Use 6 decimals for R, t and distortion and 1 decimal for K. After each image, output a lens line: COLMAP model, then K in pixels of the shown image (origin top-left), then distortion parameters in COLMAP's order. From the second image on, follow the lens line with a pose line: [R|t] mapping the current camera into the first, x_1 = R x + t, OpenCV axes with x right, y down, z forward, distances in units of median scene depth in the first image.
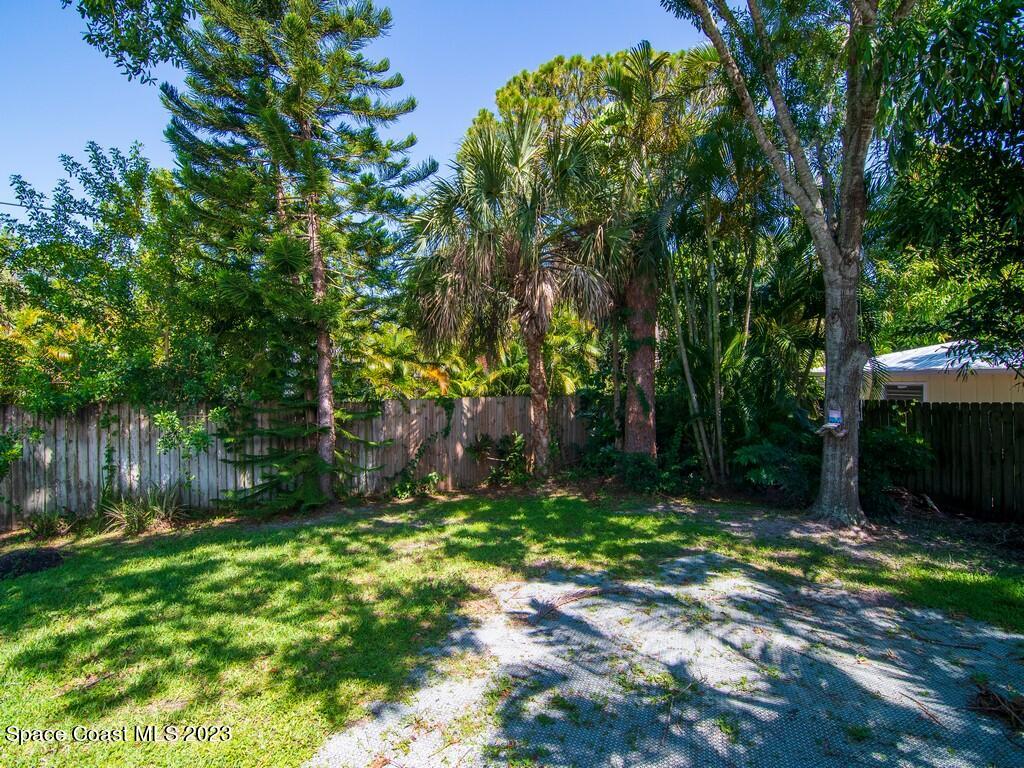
lens RADIAL K [[499.5, 0, 506.4], [0, 499.5, 381.0], [0, 0, 1]] dist [-0.002853, -0.007732]
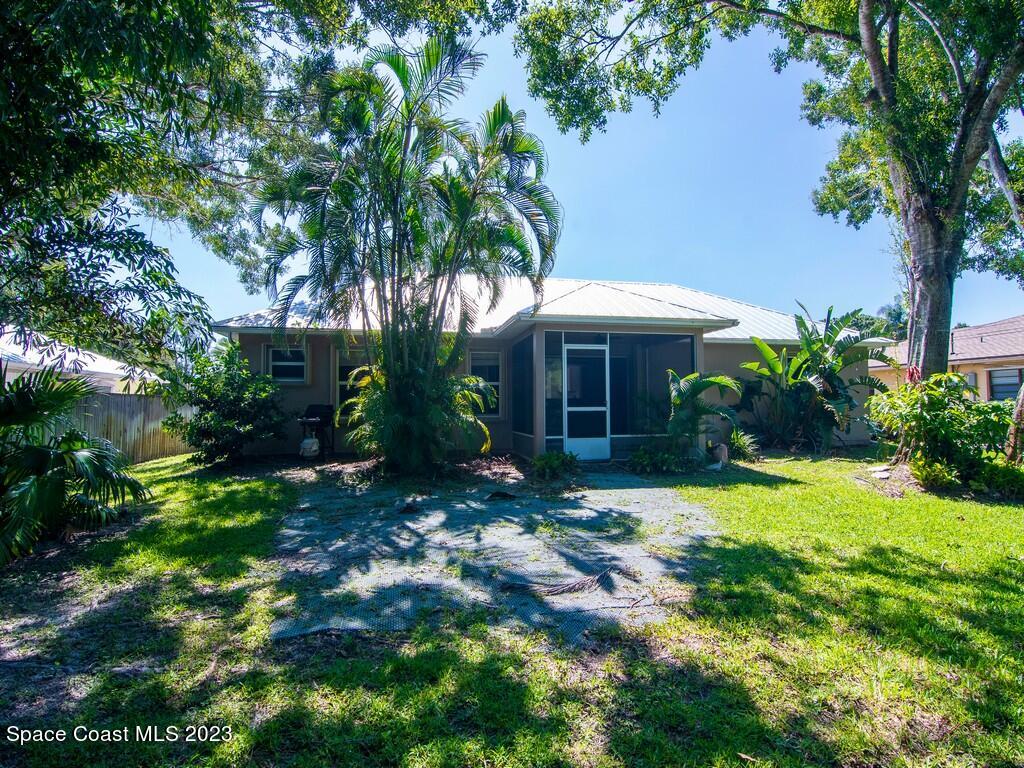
lens RADIAL K [[515.6, 0, 510.7], [0, 515.6, 378.9], [0, 0, 1]] dist [0.000136, -0.013292]
pose [[-0.982287, 0.012037, 0.186997, 0.052334], [0.003315, 0.998895, -0.046886, 0.102253], [-0.187355, -0.045436, -0.981241, 1.916722]]
